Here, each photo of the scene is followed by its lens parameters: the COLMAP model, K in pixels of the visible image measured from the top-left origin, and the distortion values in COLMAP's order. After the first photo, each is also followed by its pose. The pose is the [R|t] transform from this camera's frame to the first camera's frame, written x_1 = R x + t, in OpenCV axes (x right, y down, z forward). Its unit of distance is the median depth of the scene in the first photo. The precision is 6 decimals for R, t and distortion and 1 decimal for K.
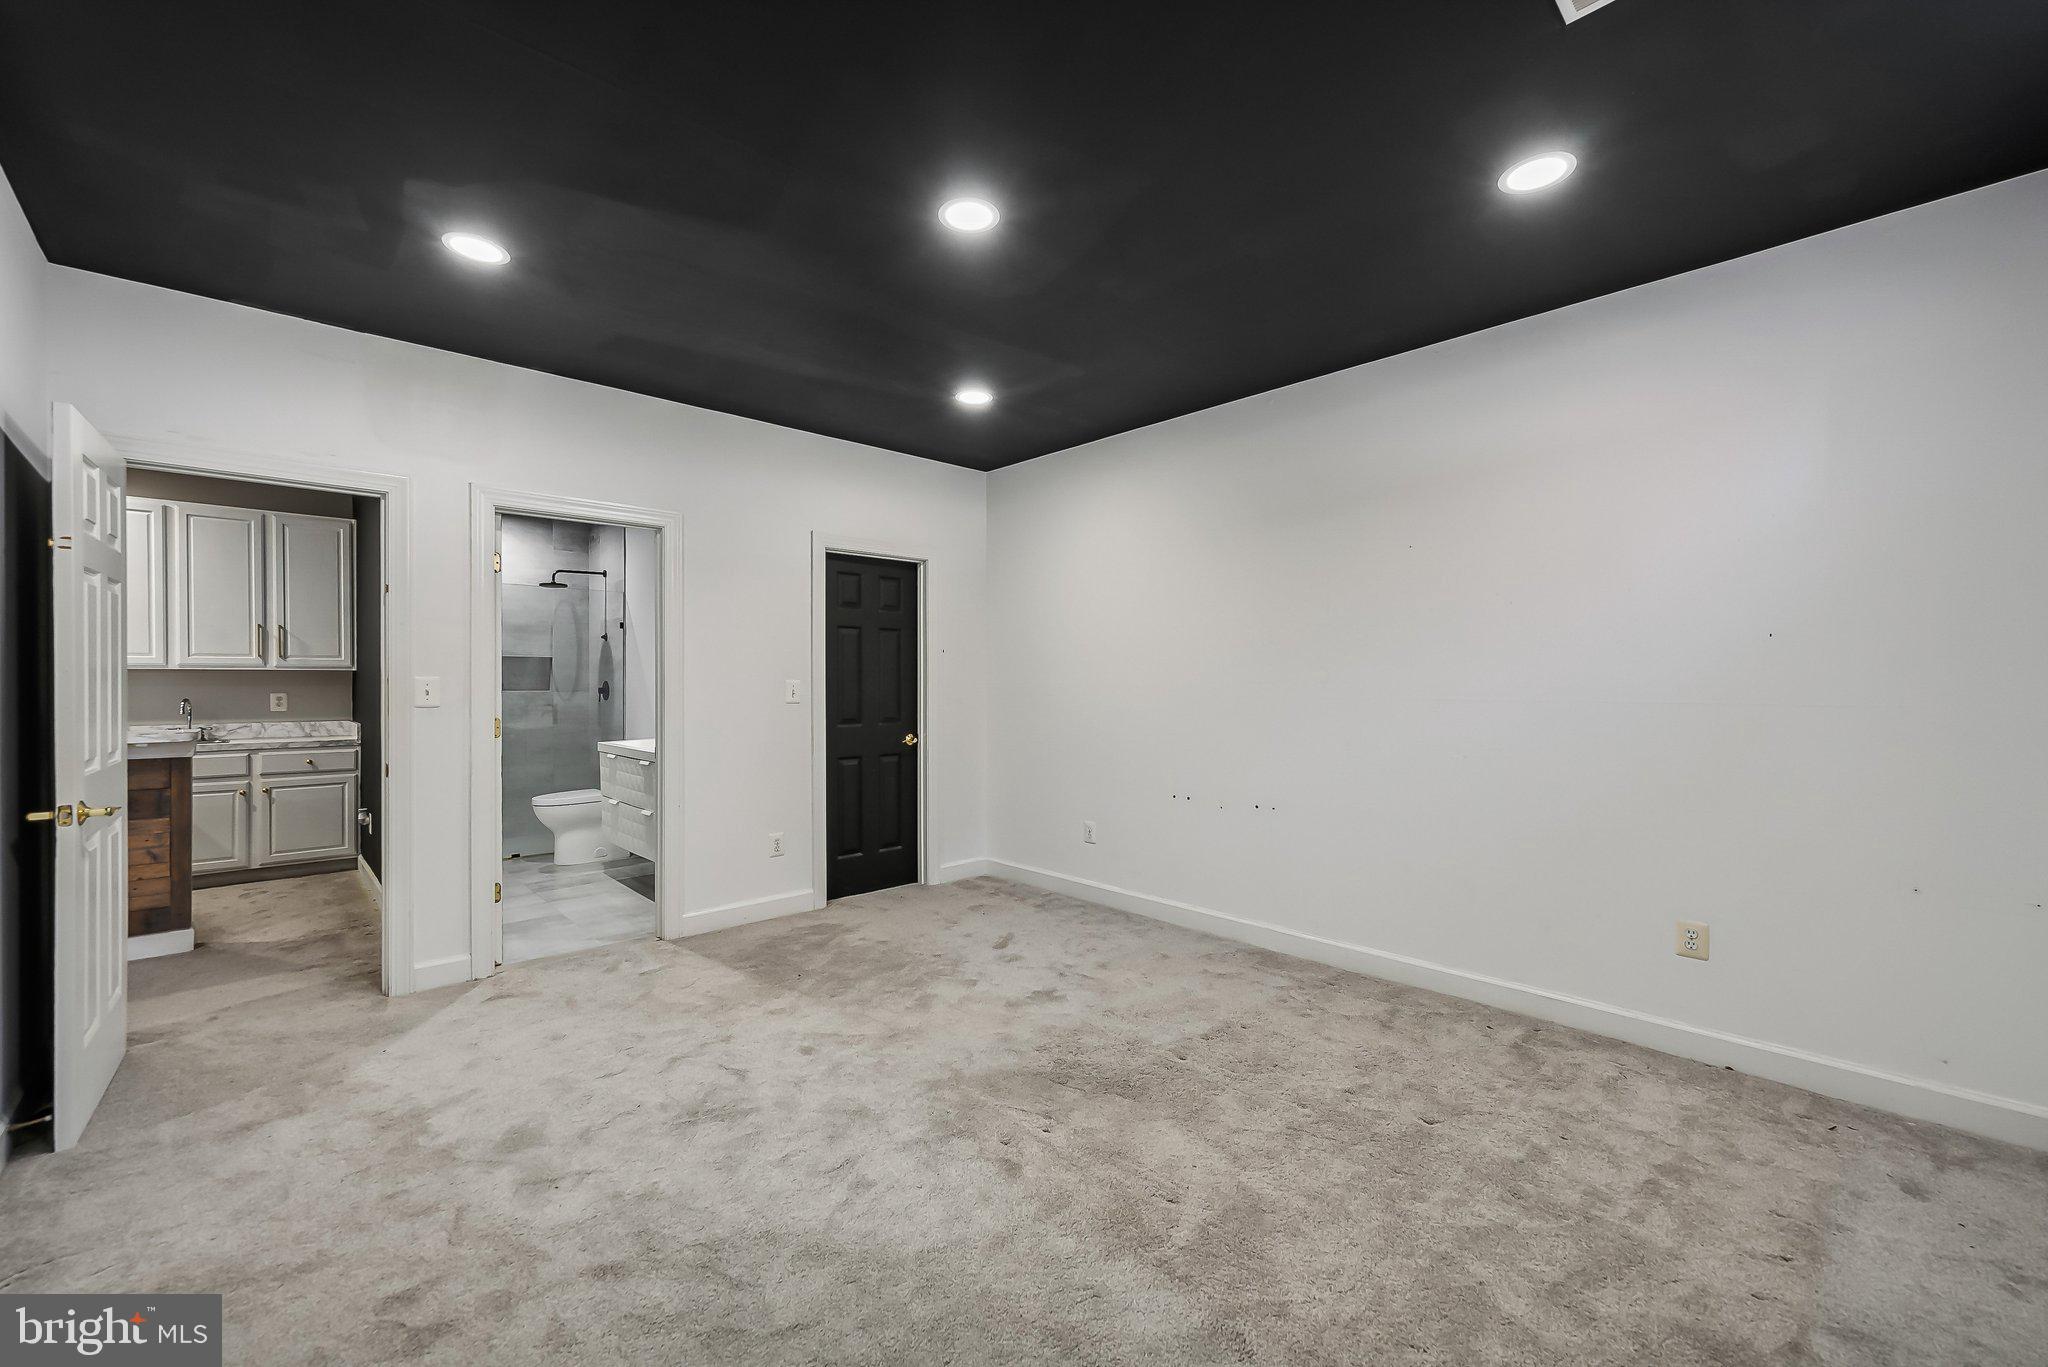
lens RADIAL K [[814.2, 0, 1013.3], [0, 814.2, 684.4], [0, 0, 1]] dist [-0.000010, -0.000525]
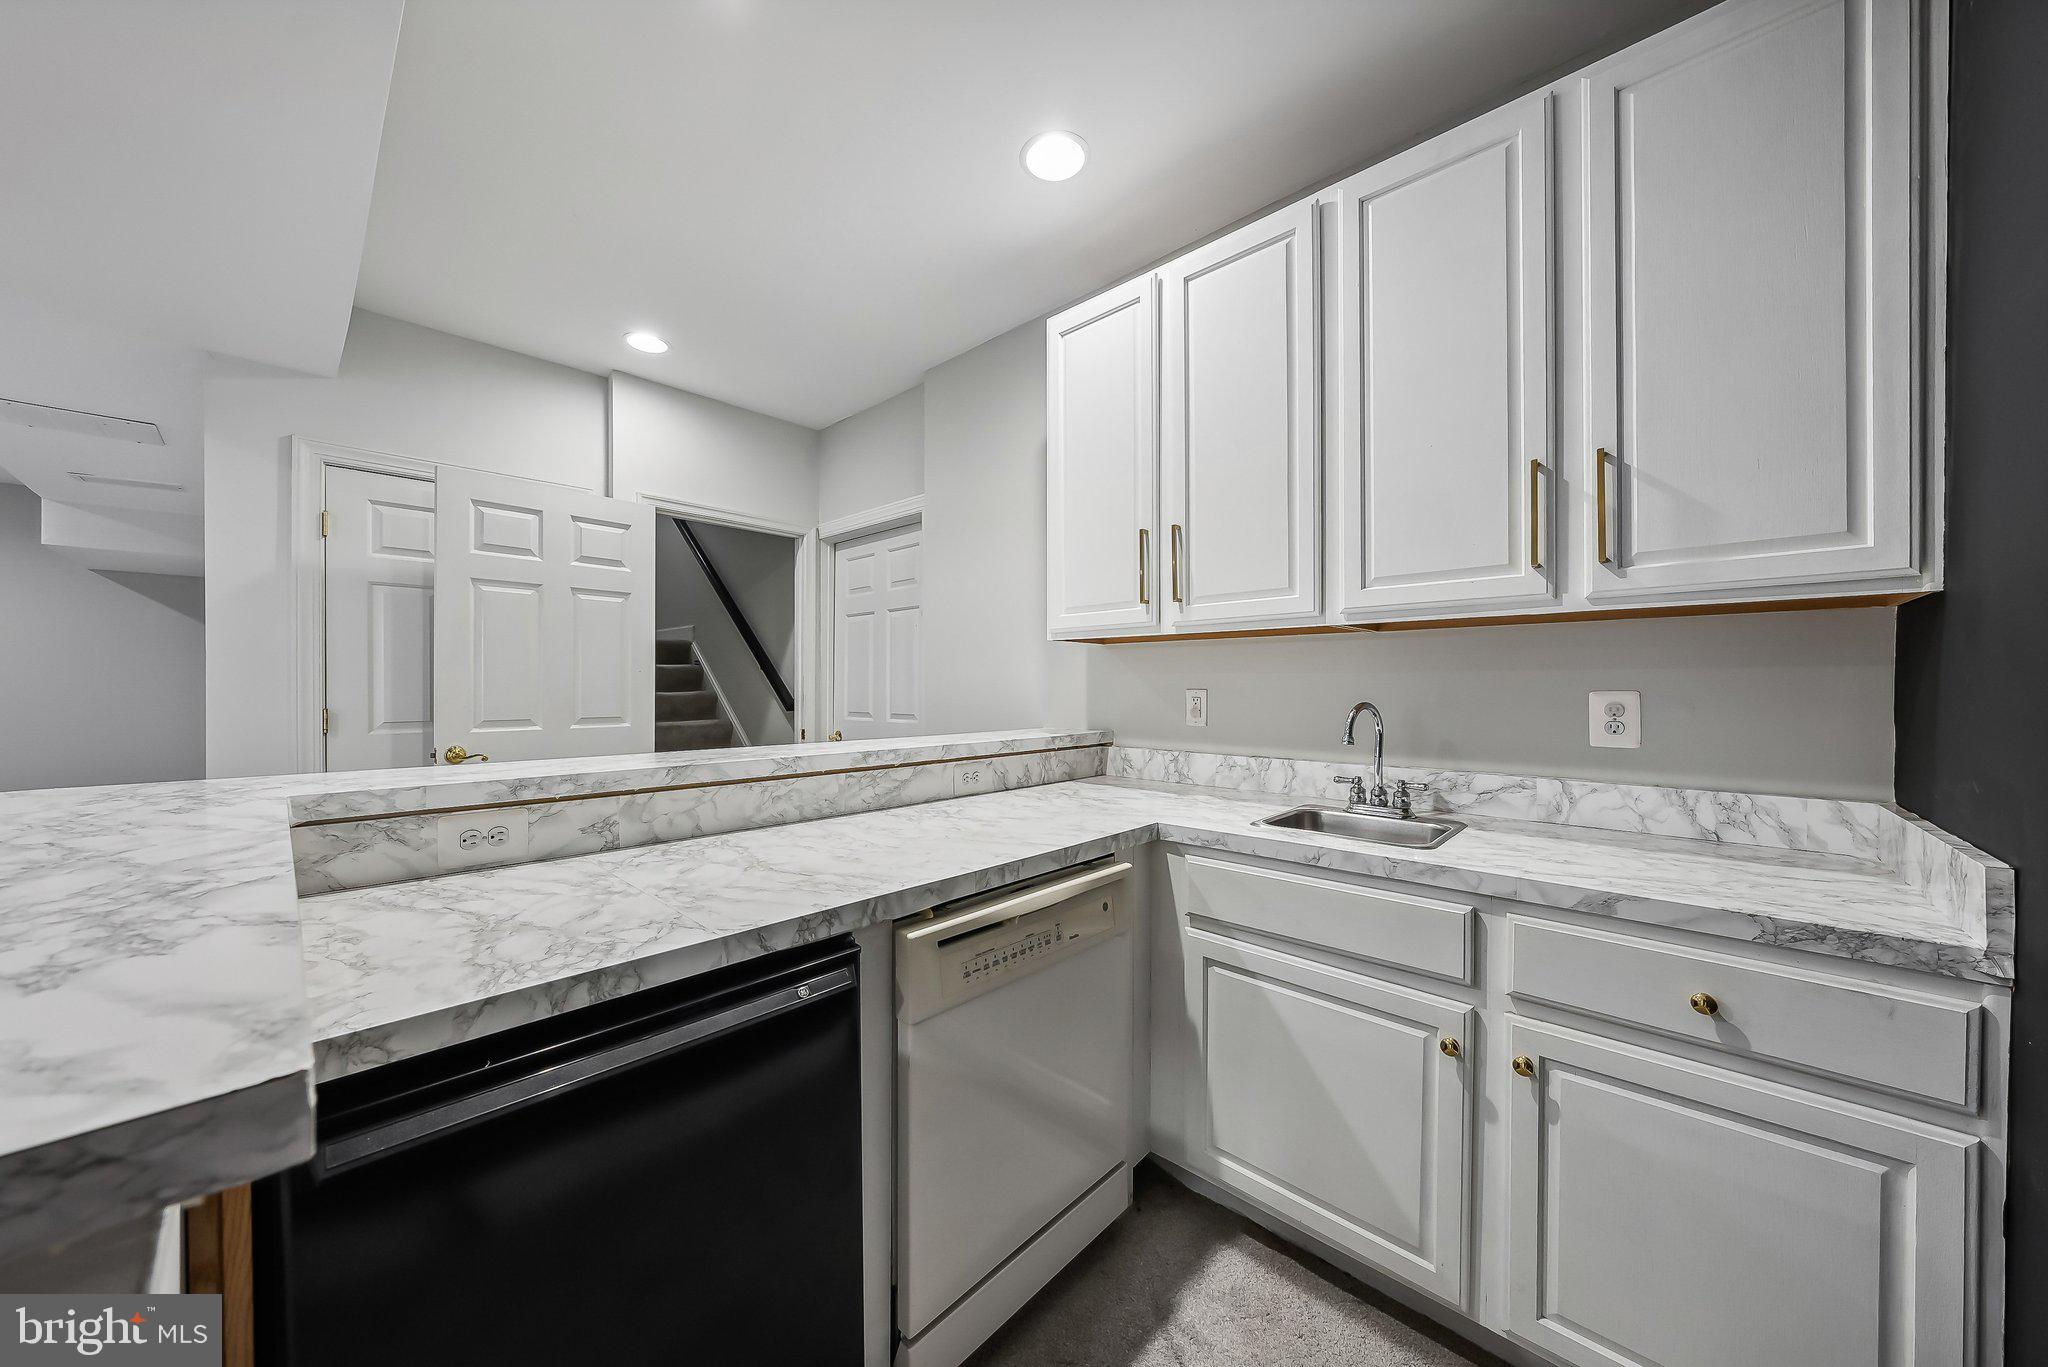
lens RADIAL K [[705.9, 0, 1014.4], [0, 705.9, 685.7], [0, 0, 1]] dist [-0.002701, -0.000031]
pose [[0.059065, 0.001091, -0.998254, -0.668345], [-0.004343, 0.999990, 0.000836, 0.009704], [0.998245, 0.004286, 0.059069, 0.781138]]
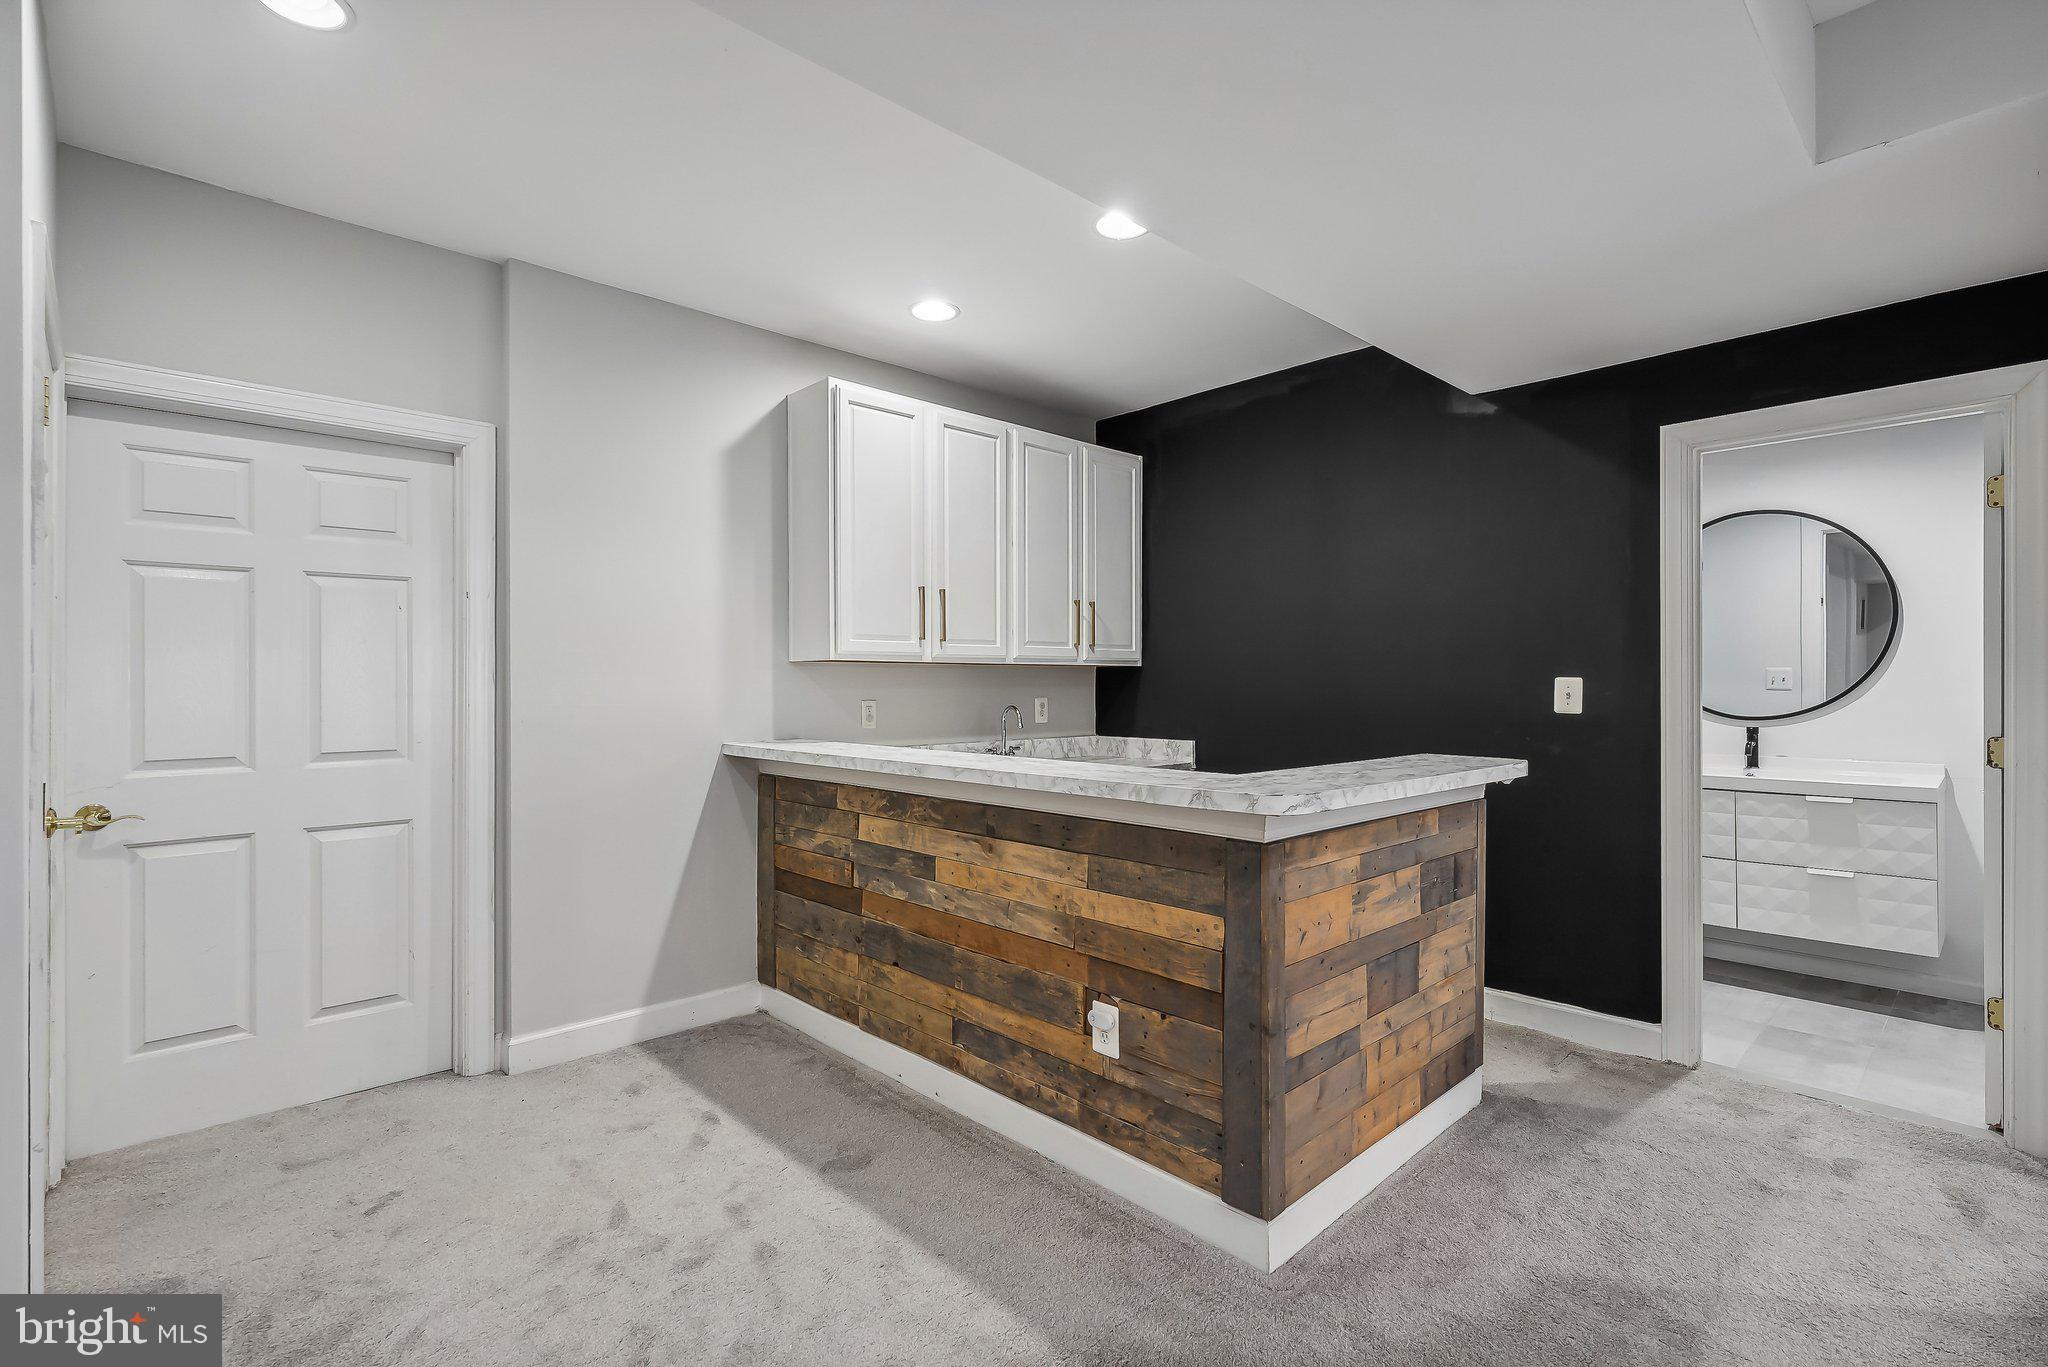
lens RADIAL K [[938.5, 0, 1027.8], [0, 938.5, 675.7], [0, 0, 1]] dist [0.004384, 0.000170]
pose [[0.999889, 0.001398, 0.014844, -0.967255], [-0.001275, 0.999964, -0.008334, -0.001482], [-0.014855, 0.008314, 0.999855, 0.180878]]
